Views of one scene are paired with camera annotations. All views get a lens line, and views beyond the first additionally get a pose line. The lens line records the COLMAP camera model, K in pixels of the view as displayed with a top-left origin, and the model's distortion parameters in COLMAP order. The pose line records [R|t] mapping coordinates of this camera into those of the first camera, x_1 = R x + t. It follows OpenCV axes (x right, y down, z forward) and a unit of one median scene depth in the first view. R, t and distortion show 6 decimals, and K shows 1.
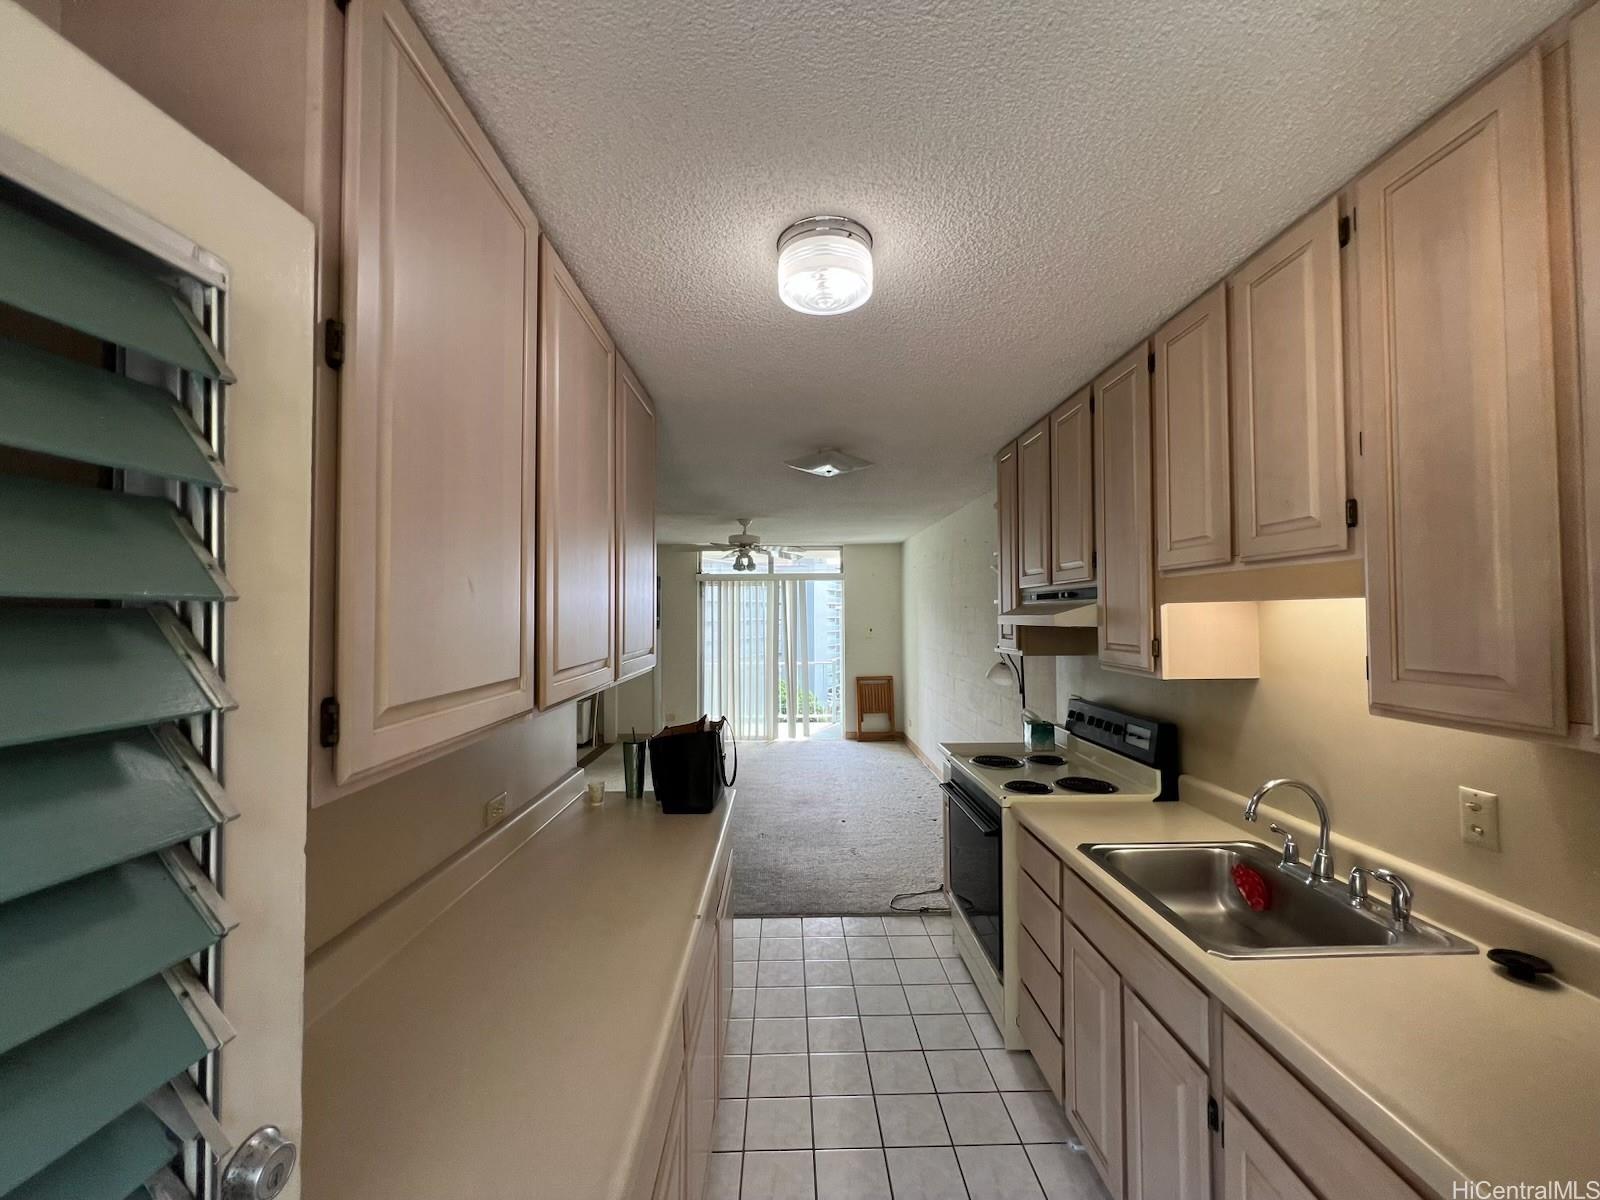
lens RADIAL K [[641.3, 0, 800.0], [0, 641.3, 600.0], [0, 0, 1]] dist [0.001734, 0.000251]
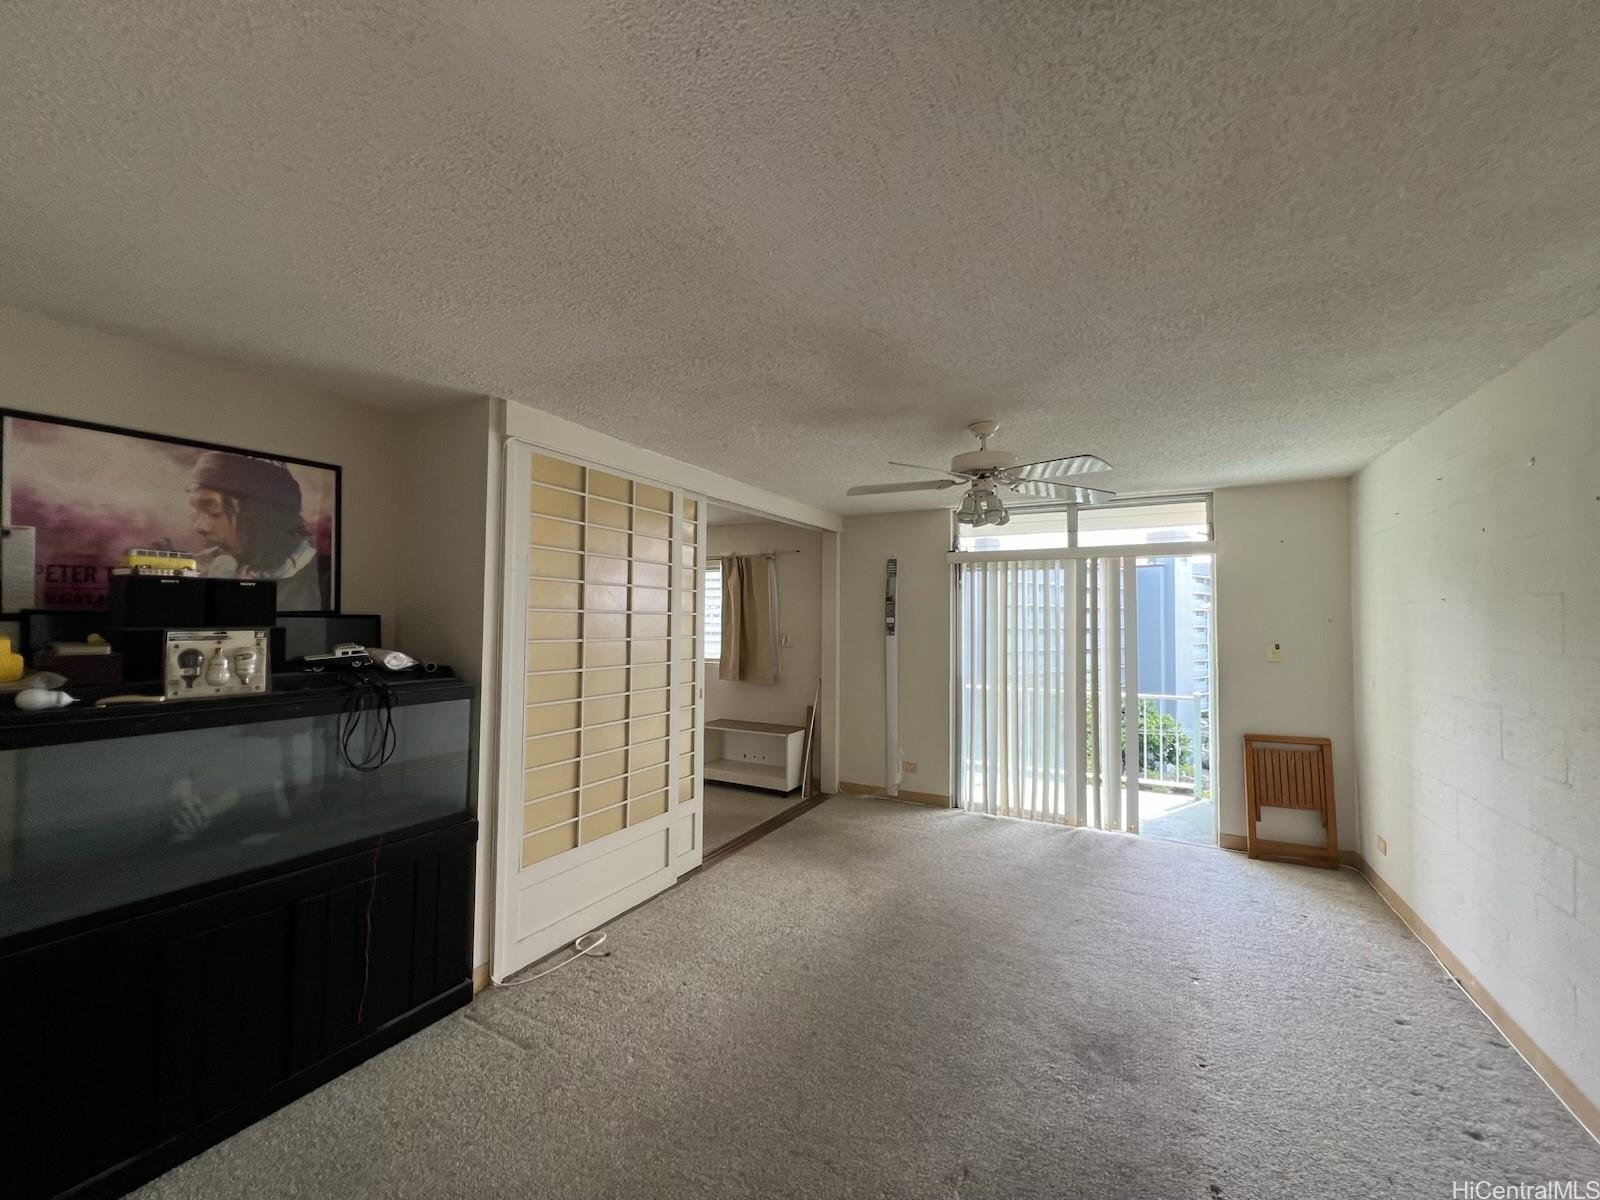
lens RADIAL K [[641.3, 0, 800.0], [0, 641.3, 600.0], [0, 0, 1]] dist [0.001734, 0.000251]
pose [[0.874617, -0.003833, -0.484800, 0.023940], [-0.002828, 0.999911, -0.013007, 0.016175], [0.484807, 0.012748, 0.874528, 0.352983]]
